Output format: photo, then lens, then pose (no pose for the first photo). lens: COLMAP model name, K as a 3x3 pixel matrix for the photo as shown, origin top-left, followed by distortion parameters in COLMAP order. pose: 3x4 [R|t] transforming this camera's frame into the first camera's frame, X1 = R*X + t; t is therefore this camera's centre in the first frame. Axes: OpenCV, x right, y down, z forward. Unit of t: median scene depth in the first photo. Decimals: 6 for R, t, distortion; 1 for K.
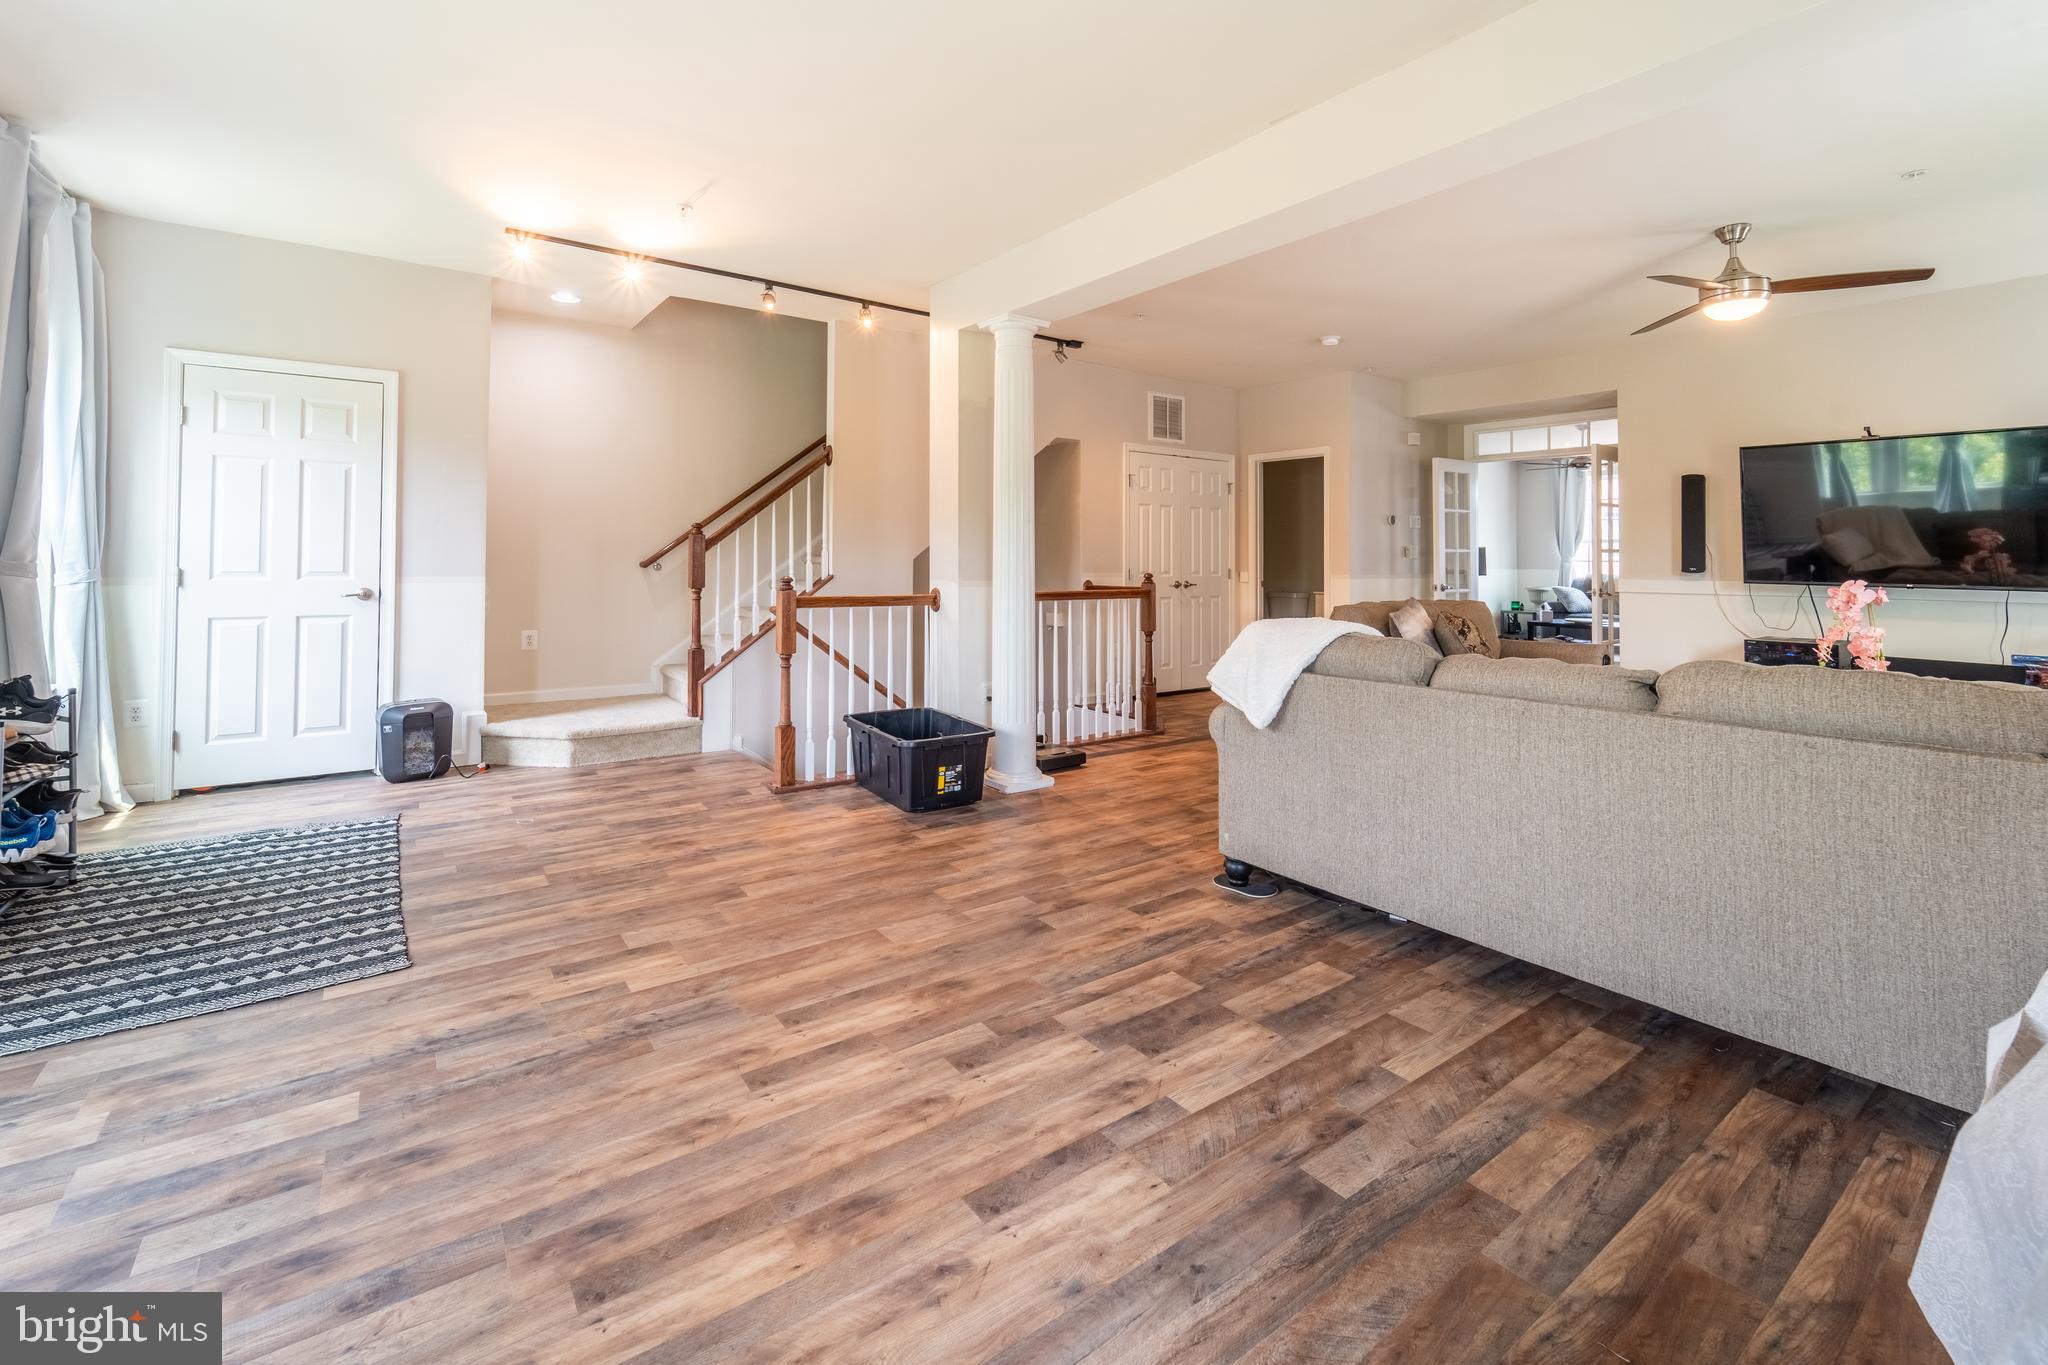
lens RADIAL K [[853.5, 0, 1019.7], [0, 853.5, 529.7], [0, 0, 1]] dist [0.002735, 0.000154]
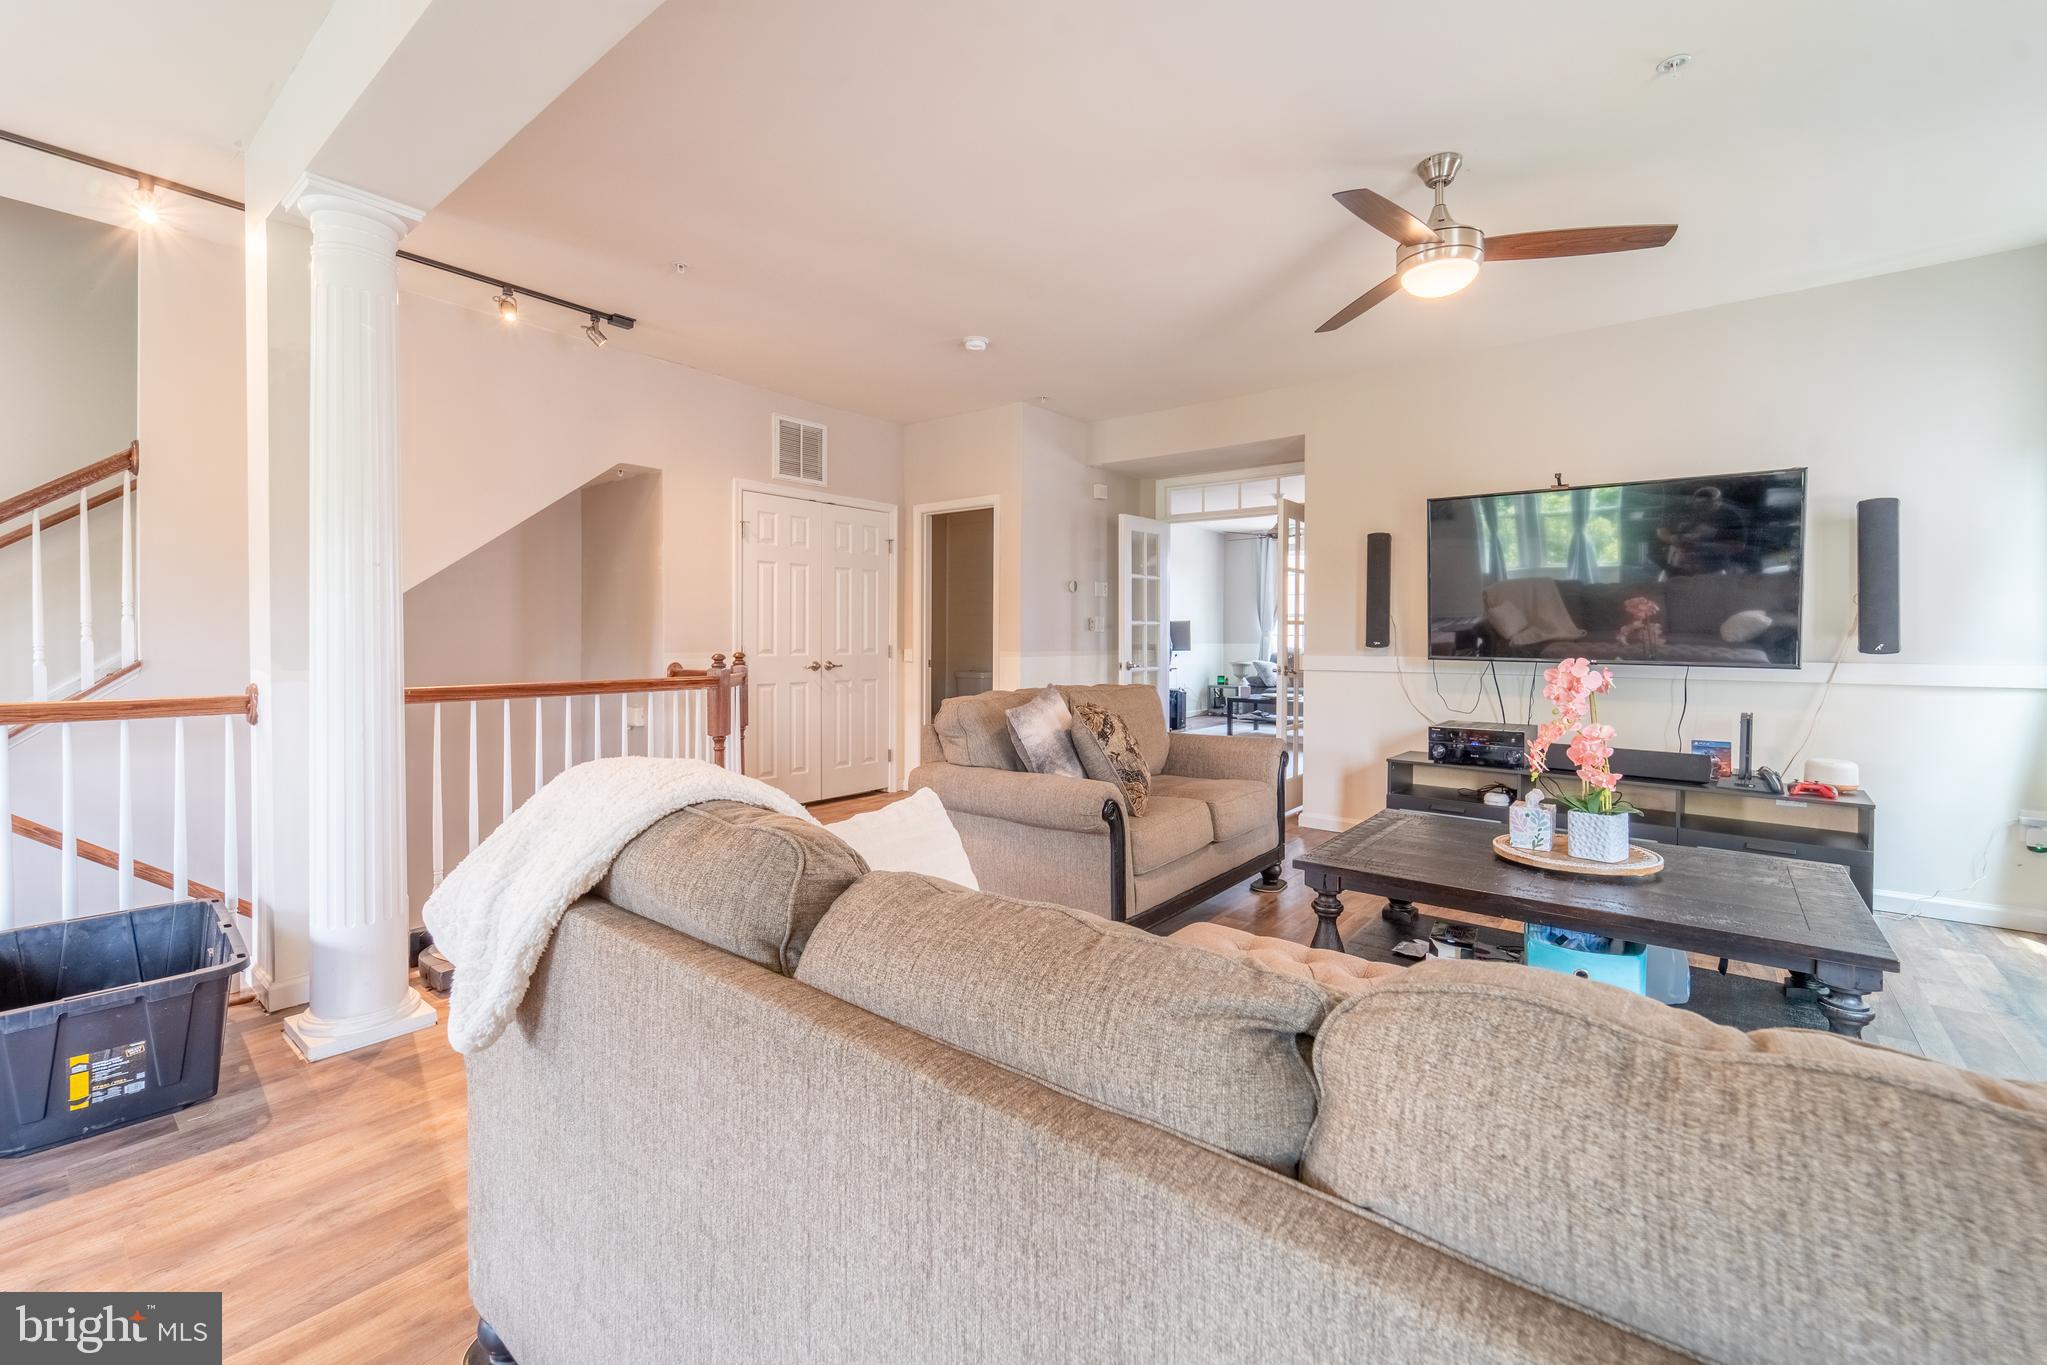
lens RADIAL K [[844.7, 0, 1019.6], [0, 844.7, 626.8], [0, 0, 1]] dist [0.001430, -0.000204]
pose [[0.962723, 0.000247, 0.270490, 0.163009], [-0.006882, 0.999698, 0.023583, 0.009391], [-0.270403, -0.024565, 0.962434, 0.215896]]
